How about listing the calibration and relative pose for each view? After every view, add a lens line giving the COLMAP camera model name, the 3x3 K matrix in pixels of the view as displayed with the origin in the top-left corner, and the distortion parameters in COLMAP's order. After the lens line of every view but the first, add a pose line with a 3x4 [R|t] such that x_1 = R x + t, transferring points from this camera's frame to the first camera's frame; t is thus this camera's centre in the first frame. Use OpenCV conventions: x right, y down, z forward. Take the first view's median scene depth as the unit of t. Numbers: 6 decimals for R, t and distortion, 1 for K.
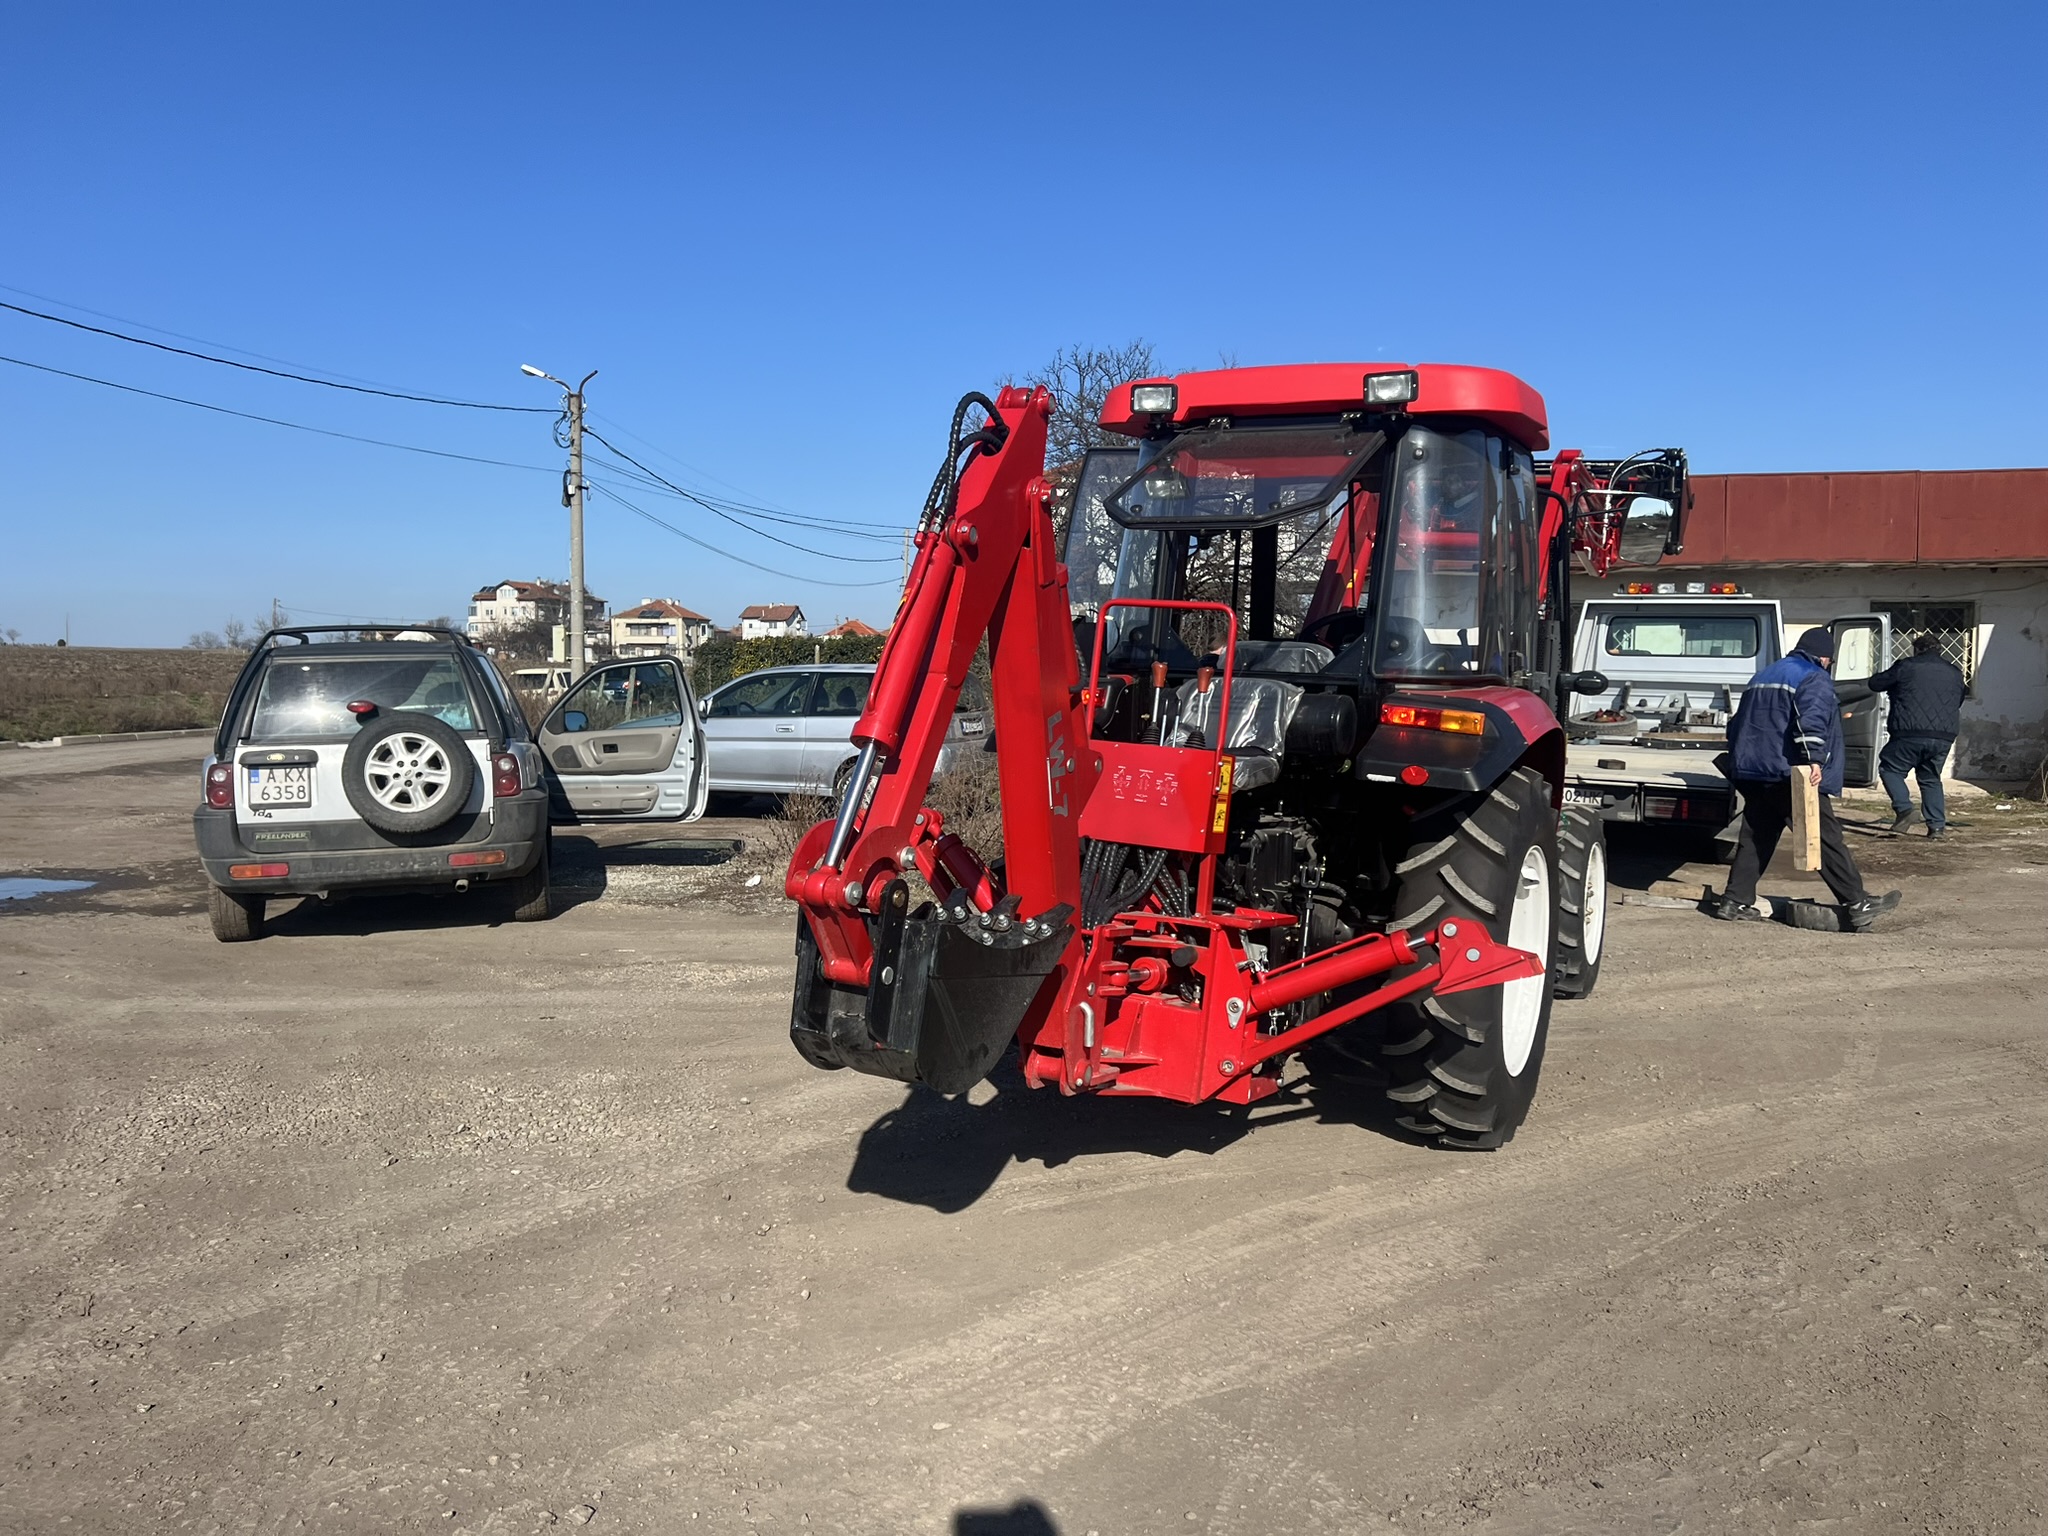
lens RADIAL K [[1534.7, 0, 1041.9], [0, 1534.7, 766.9], [0, 0, 1]] dist [0.061484, -0.064057]
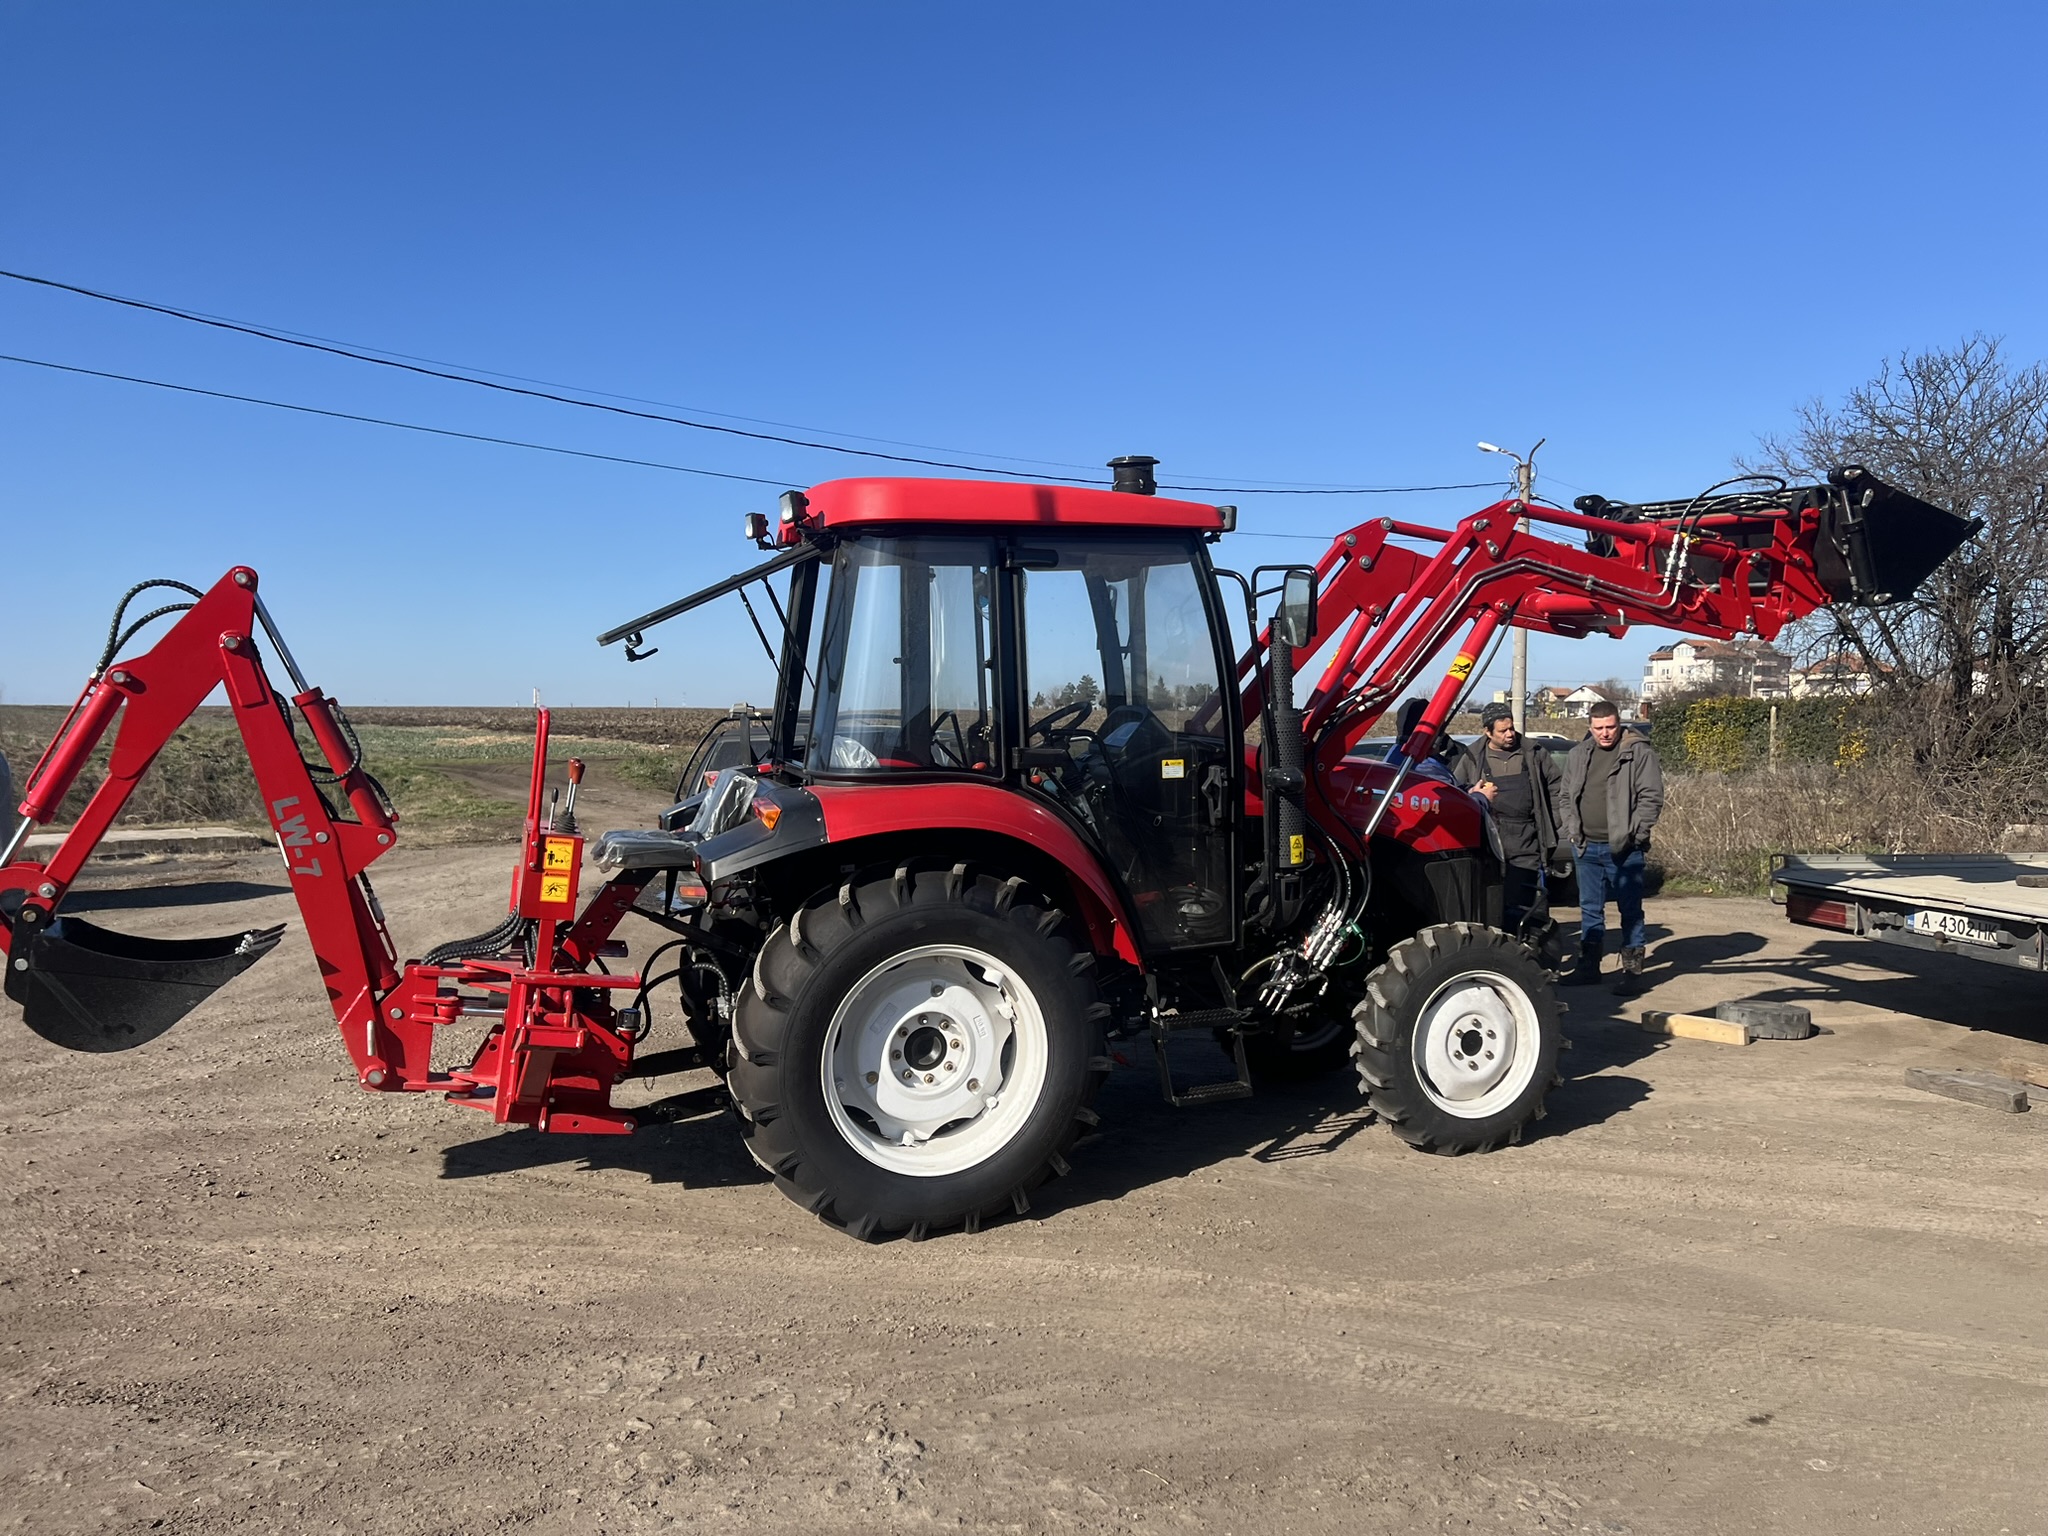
lens RADIAL K [[1534.7, 0, 1040.8], [0, 1534.7, 749.3], [0, 0, 1]] dist [0.061484, -0.064057]
pose [[0.734365, 0.009802, -0.678684, 1.076118], [-0.043385, 0.998529, -0.032523, -0.047001], [0.677367, 0.053329, 0.733710, 0.325959]]
